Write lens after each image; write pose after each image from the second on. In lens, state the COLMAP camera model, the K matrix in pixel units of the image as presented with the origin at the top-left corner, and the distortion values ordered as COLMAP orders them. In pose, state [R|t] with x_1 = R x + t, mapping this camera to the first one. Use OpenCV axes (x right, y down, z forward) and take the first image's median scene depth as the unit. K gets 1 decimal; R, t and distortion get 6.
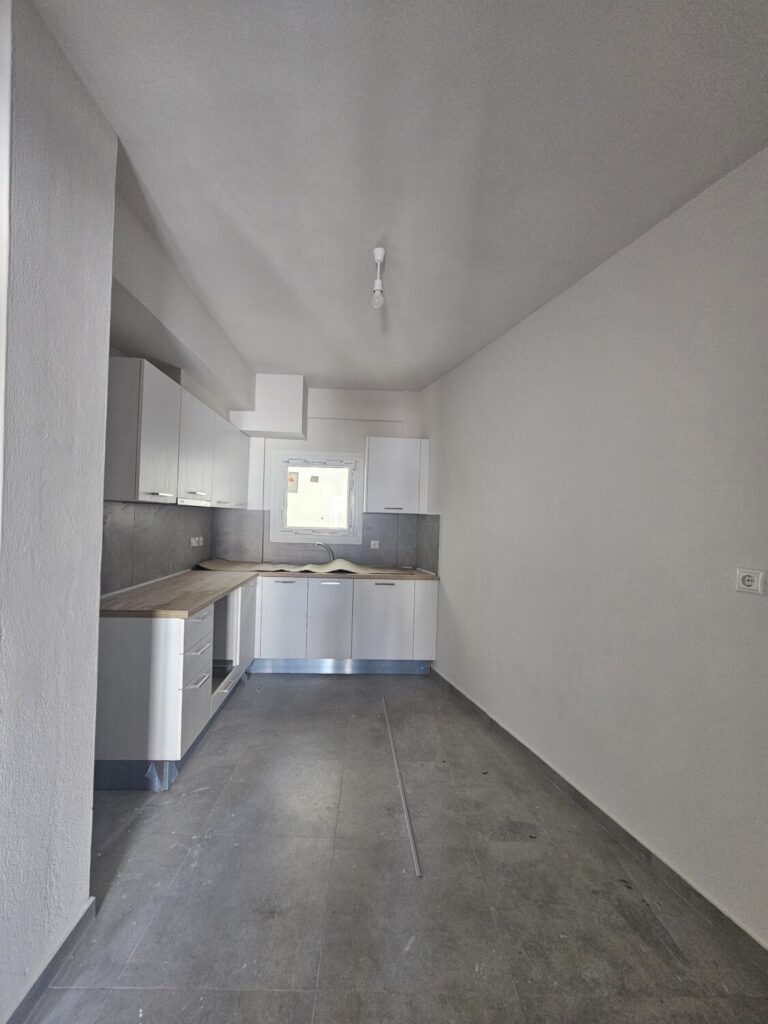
lens RADIAL K [[415.7, 0, 373.9], [0, 415.7, 516.8], [0, 0, 1]] dist [0.000122, -0.000069]
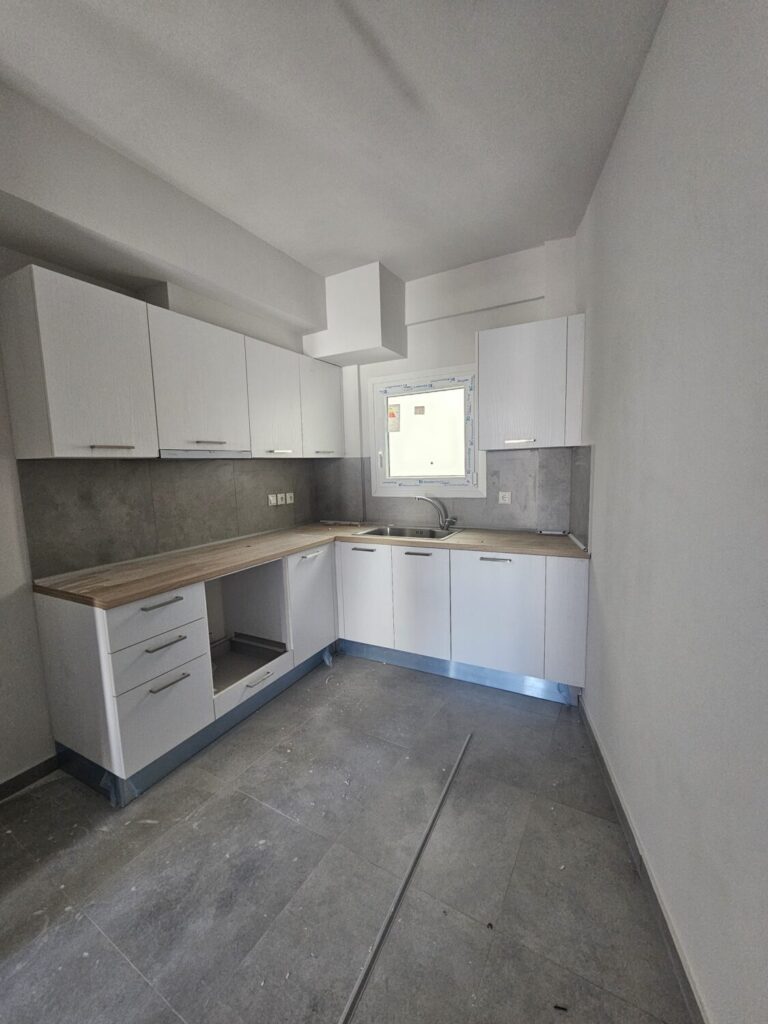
lens RADIAL K [[415.7, 0, 377.9], [0, 415.7, 515.0], [0, 0, 1]] dist [0.000122, -0.000069]
pose [[0.853672, 0.004274, -0.520793, 0.180994], [0.060284, 0.992434, 0.106960, 0.010634], [0.517310, -0.122704, 0.846956, 0.318131]]
